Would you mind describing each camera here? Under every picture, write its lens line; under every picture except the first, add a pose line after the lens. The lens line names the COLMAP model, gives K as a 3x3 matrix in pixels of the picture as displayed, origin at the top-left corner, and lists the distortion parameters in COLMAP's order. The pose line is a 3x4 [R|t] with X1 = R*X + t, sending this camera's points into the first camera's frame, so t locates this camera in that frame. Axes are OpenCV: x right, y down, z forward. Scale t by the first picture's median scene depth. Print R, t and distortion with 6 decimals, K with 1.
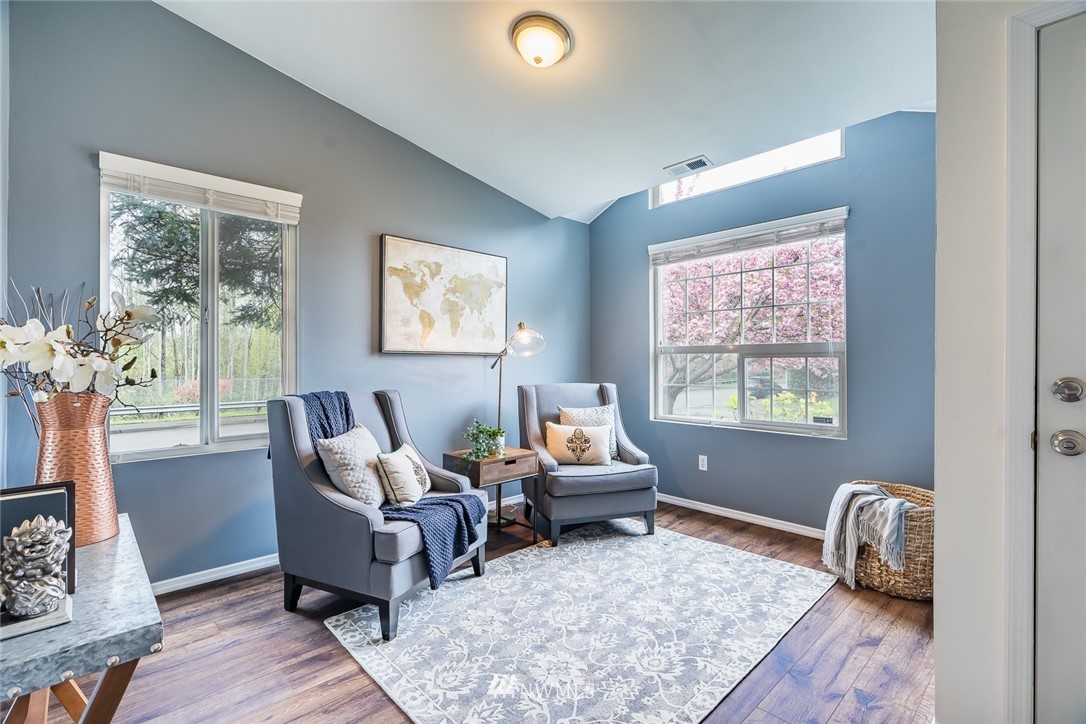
lens RADIAL K [[490.3, 0, 542.0], [0, 490.3, 360.5], [0, 0, 1]] dist [-0.008529, -0.000247]
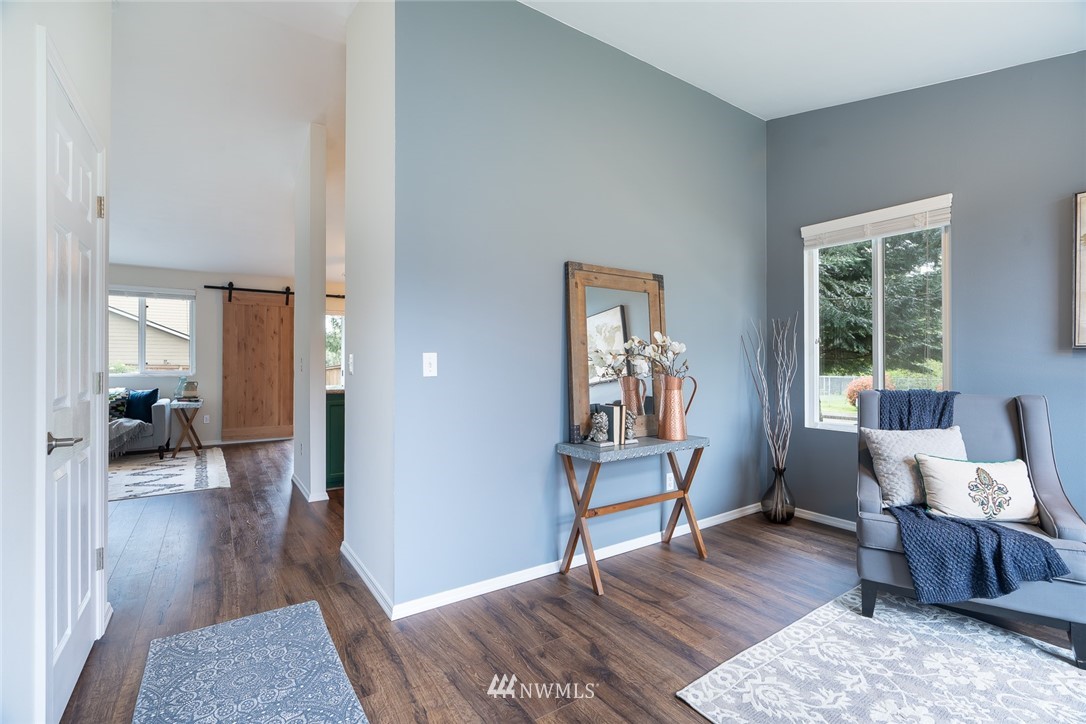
lens RADIAL K [[490.3, 0, 544.0], [0, 490.3, 362.6], [0, 0, 1]] dist [-0.008529, -0.000247]
pose [[-0.155688, 0.003189, -0.987801, 0.797753], [0.006760, 0.999975, 0.002163, -0.002084], [0.987783, -0.006341, -0.155706, 0.422035]]
